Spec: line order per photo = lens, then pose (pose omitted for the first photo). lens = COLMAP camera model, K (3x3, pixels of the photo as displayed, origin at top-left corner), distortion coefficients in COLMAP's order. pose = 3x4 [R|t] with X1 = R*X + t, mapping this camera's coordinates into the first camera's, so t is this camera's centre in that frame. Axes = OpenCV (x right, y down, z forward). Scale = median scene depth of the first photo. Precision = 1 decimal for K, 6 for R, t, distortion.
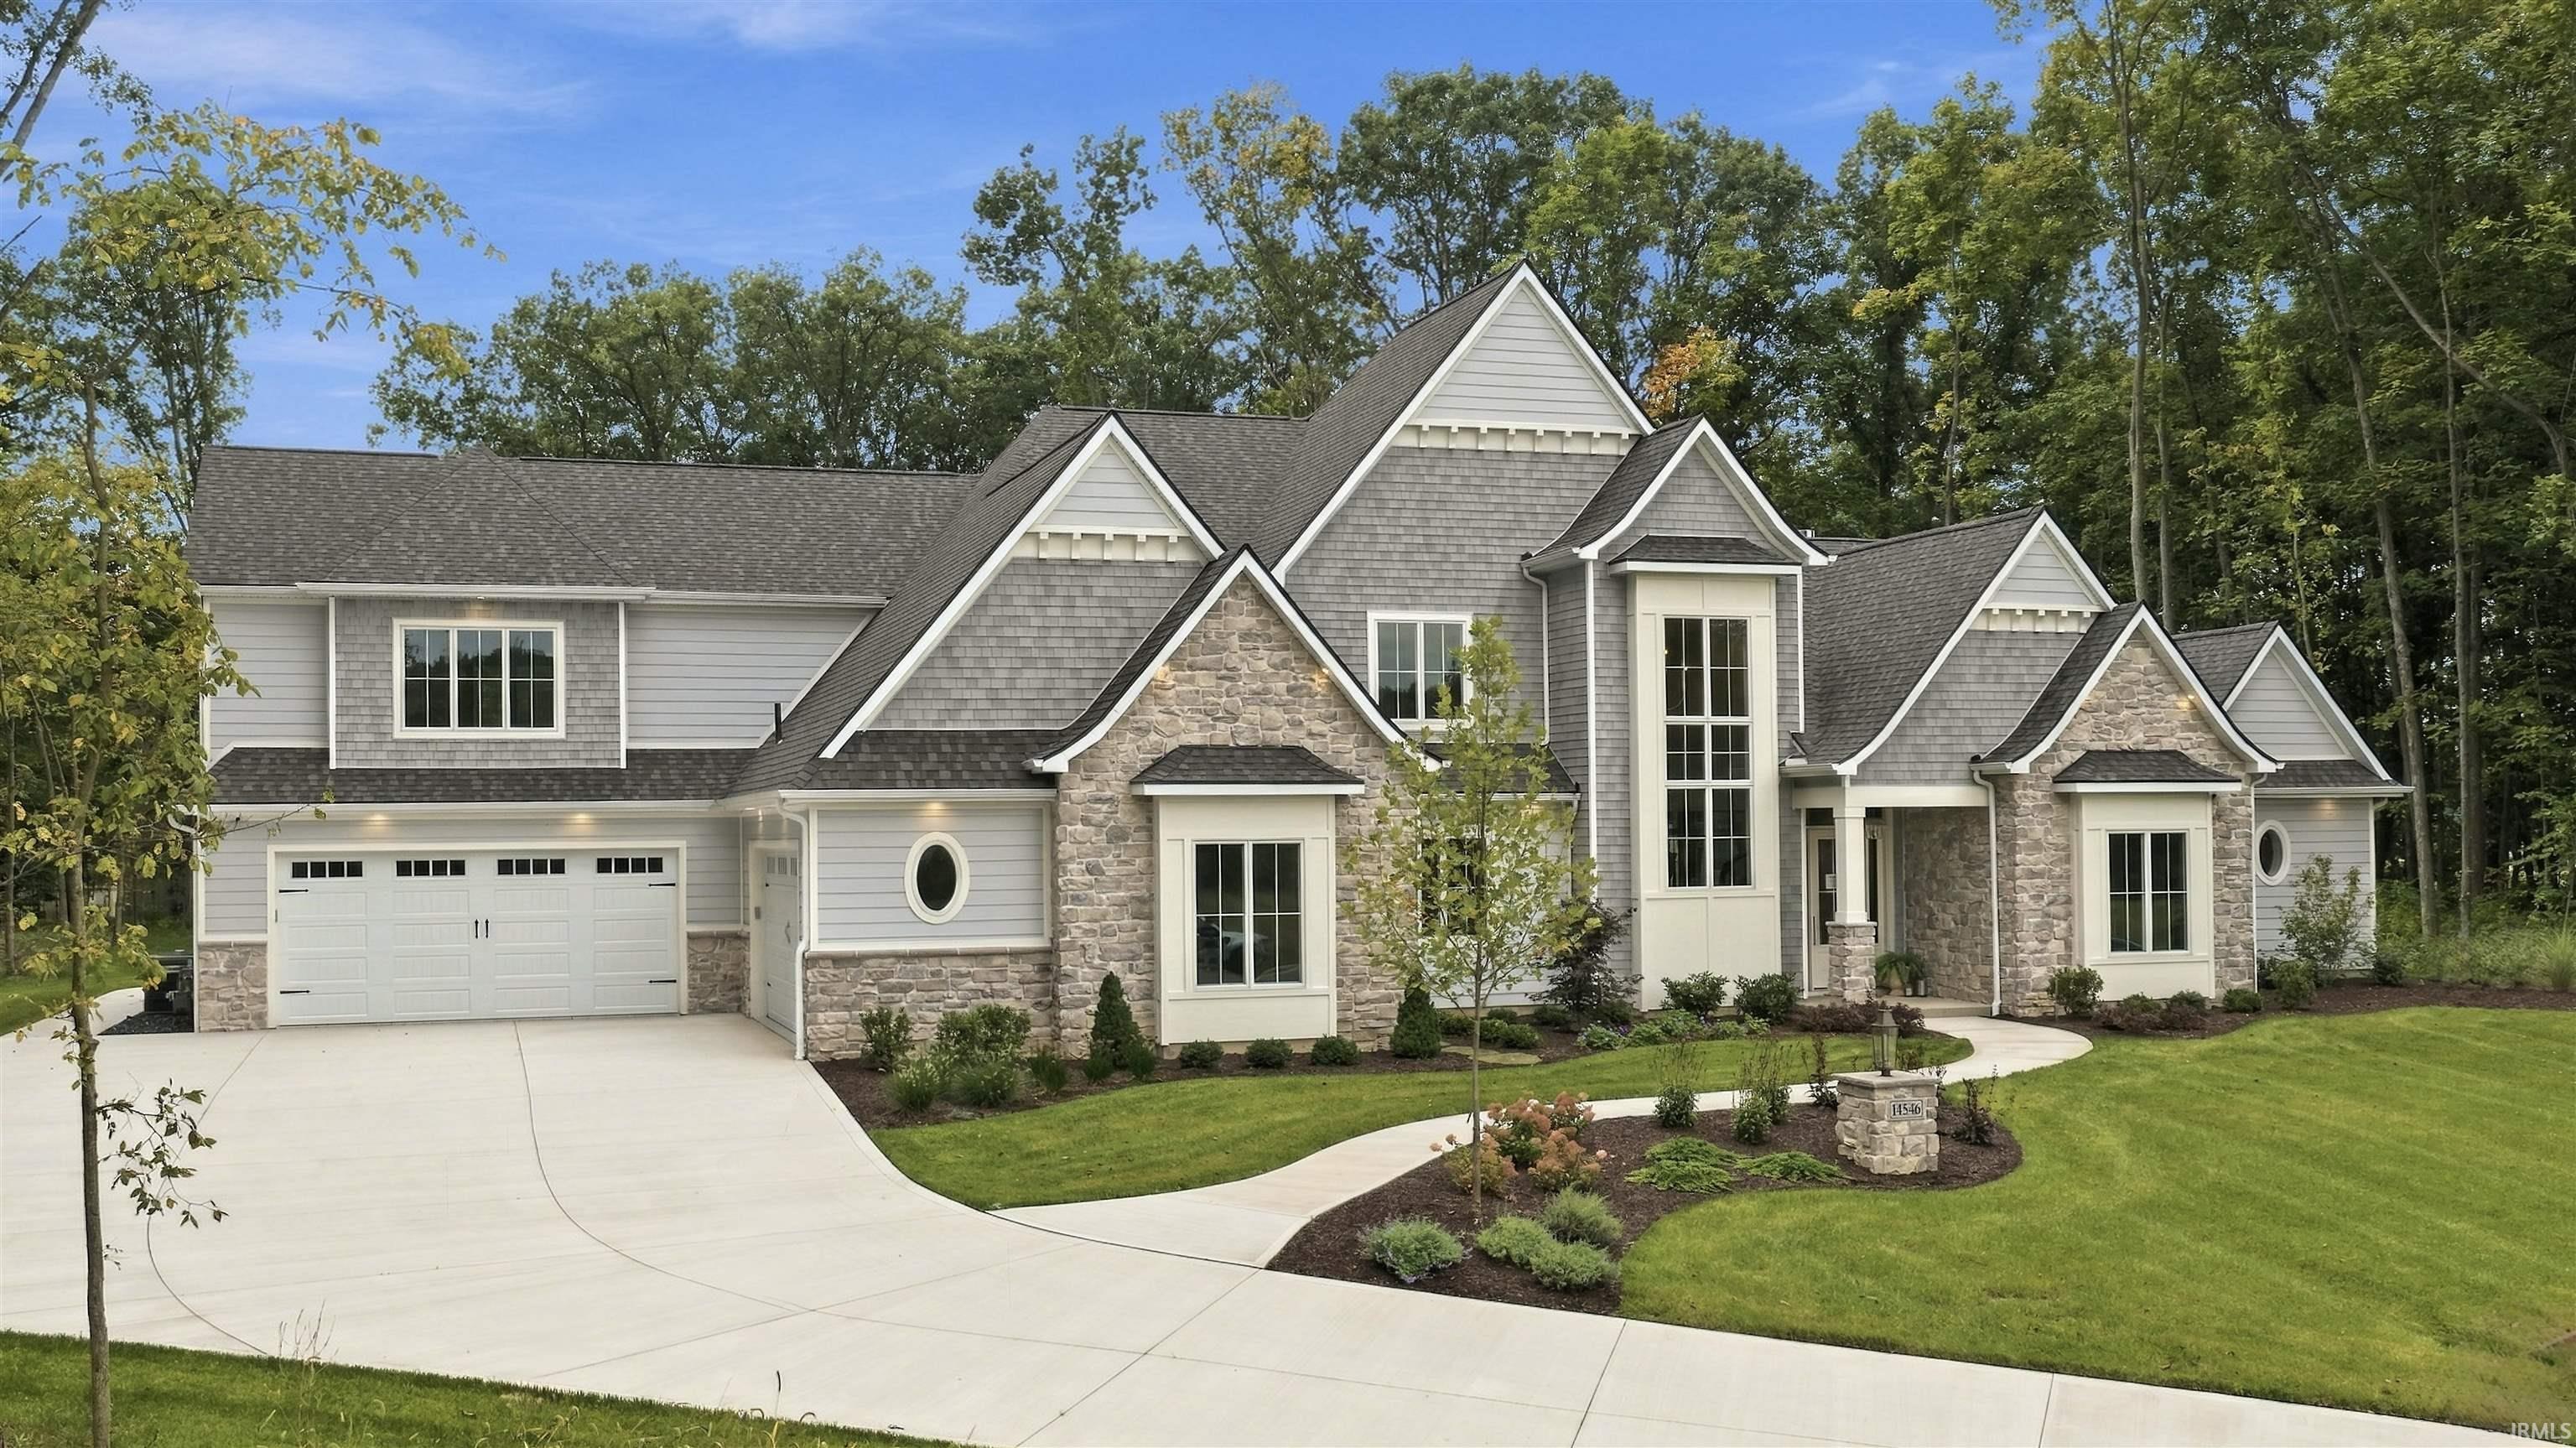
lens RADIAL K [[2055.0, 0, 1150.1], [0, 2055.0, 606.3], [0, 0, 1]] dist [-0.000597, 0.000717]
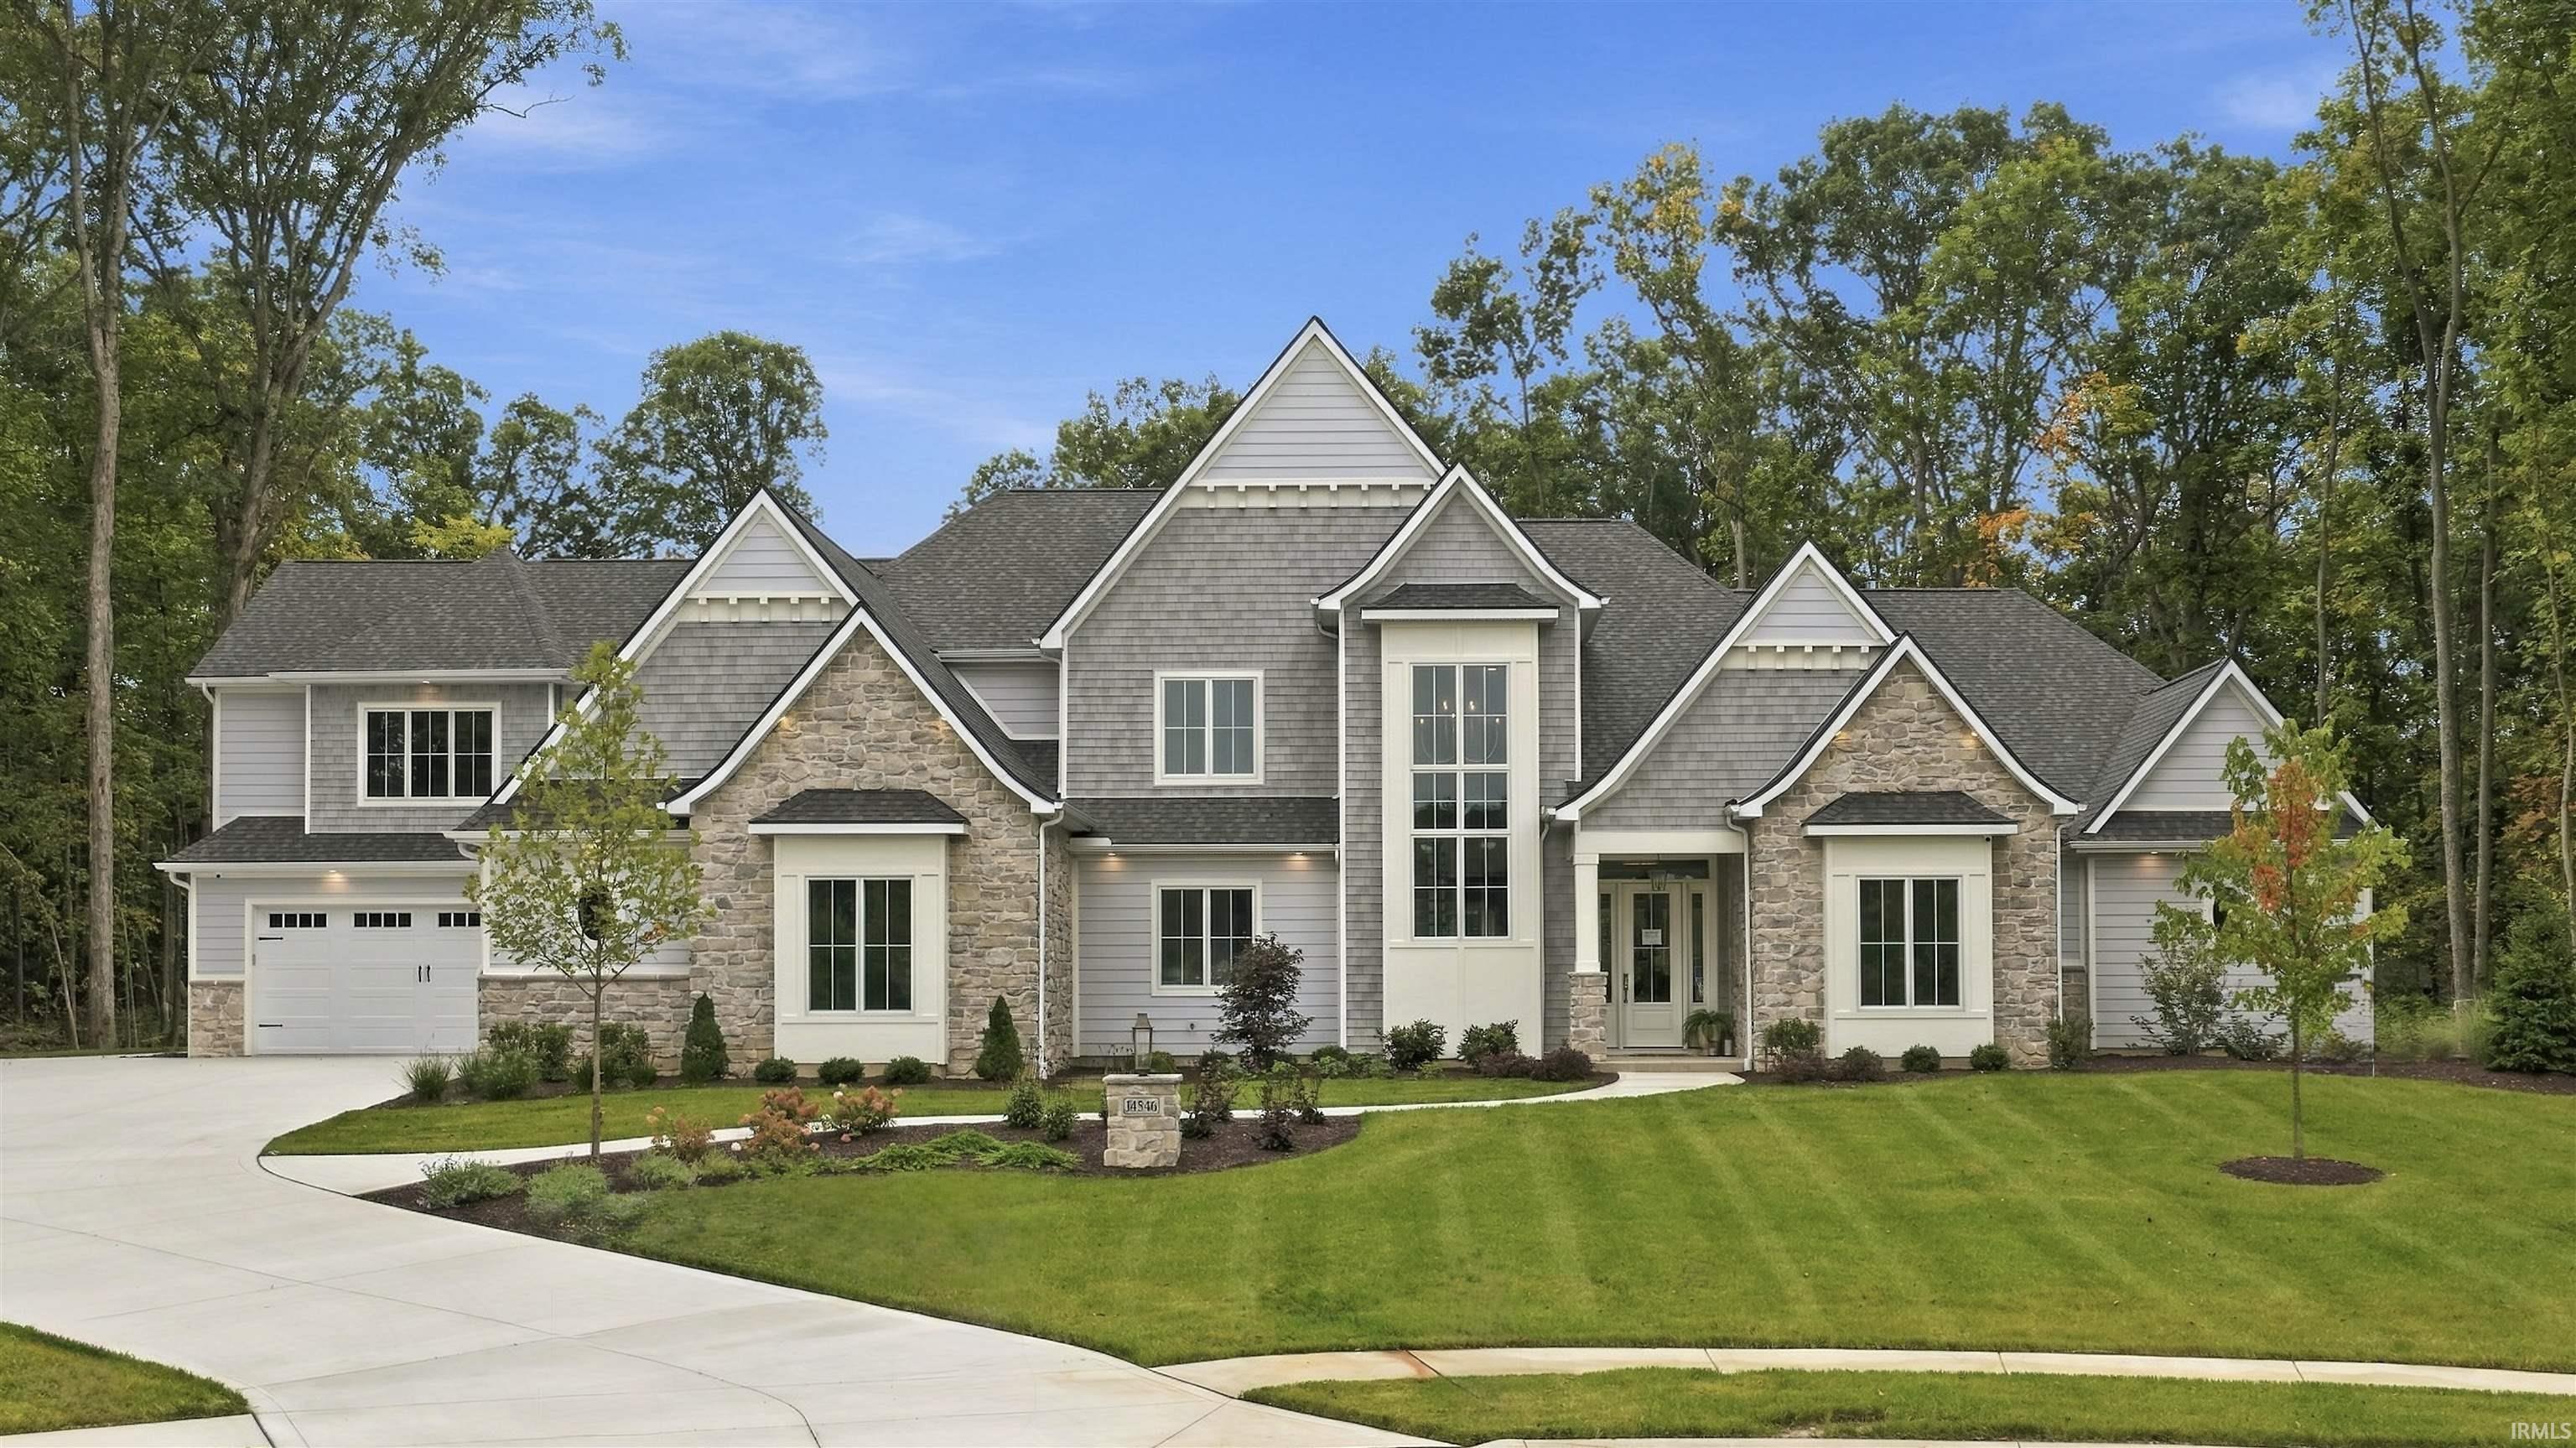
lens RADIAL K [[2157.3, 0, 1288.0], [0, 2157.3, 724.0], [0, 0, 1]] dist [0.005241, -0.000188]
pose [[0.964357, -0.023421, -0.263565, 0.466563], [0.023182, 0.999723, -0.004018, 0.036394], [0.263586, -0.002235, 0.964633, -0.022812]]
